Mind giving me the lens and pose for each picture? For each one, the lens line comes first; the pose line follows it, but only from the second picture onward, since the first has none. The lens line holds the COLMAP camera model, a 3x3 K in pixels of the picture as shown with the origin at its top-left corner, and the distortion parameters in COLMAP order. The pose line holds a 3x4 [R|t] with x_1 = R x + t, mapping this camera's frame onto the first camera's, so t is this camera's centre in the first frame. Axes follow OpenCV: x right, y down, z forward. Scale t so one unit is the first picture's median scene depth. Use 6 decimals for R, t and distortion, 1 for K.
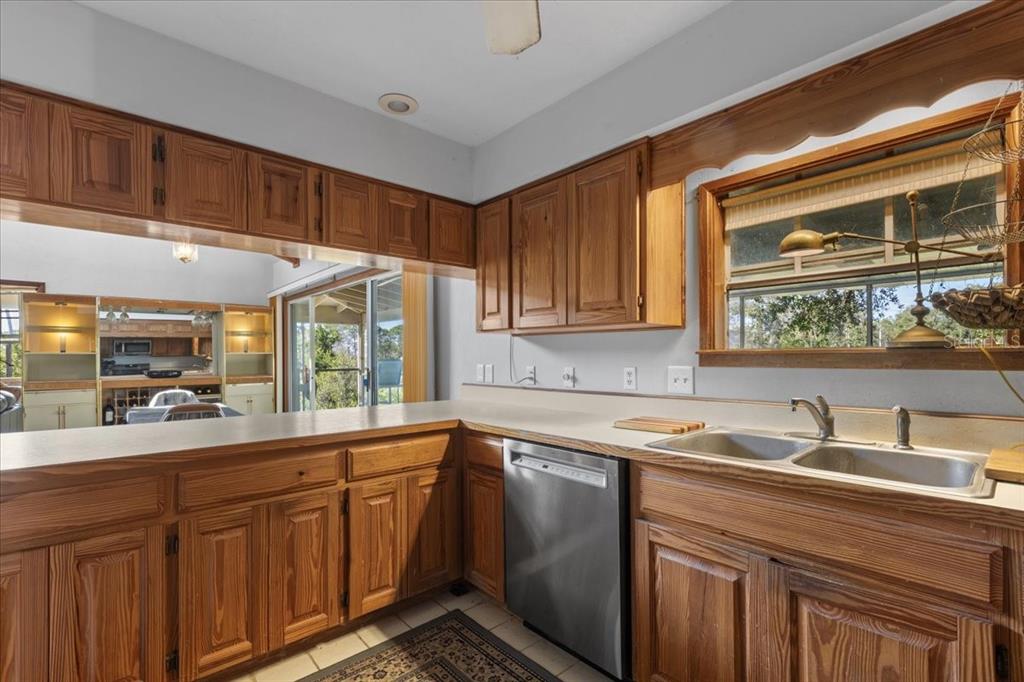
lens RADIAL K [[465.8, 0, 511.9], [0, 465.8, 358.3], [0, 0, 1]] dist [-0.000001, 0.000313]
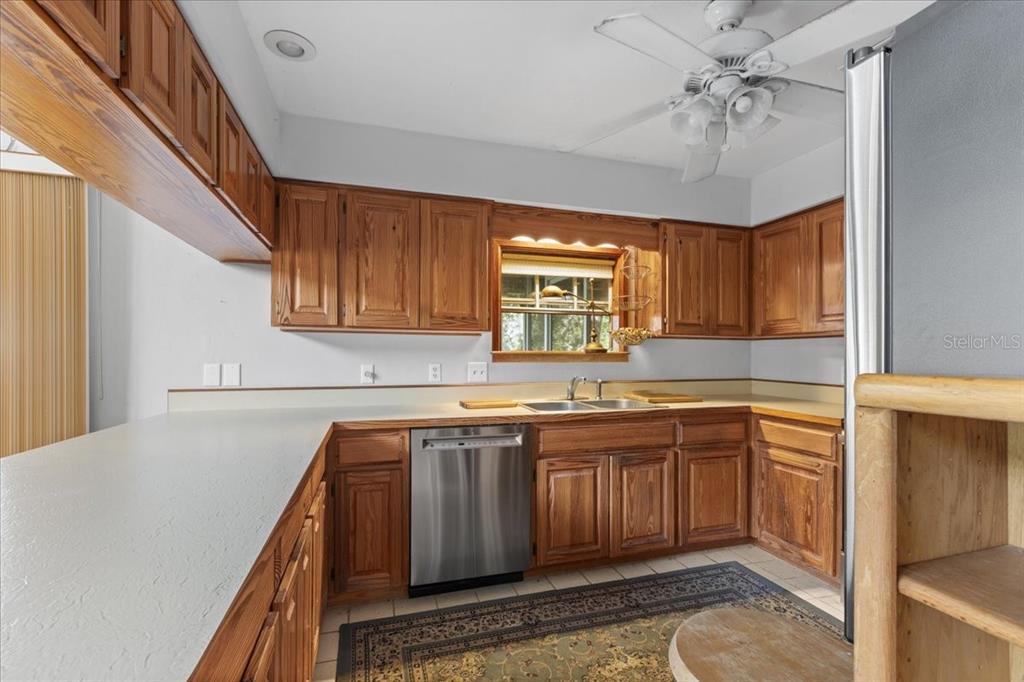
lens RADIAL K [[465.8, 0, 511.9], [0, 465.8, 358.3], [0, 0, 1]] dist [-0.000001, 0.000313]
pose [[0.413976, -0.001571, 0.910286, -1.002582], [-0.002536, 0.999993, 0.002880, 0.000508], [-0.910284, -0.003501, 0.413969, 0.368092]]
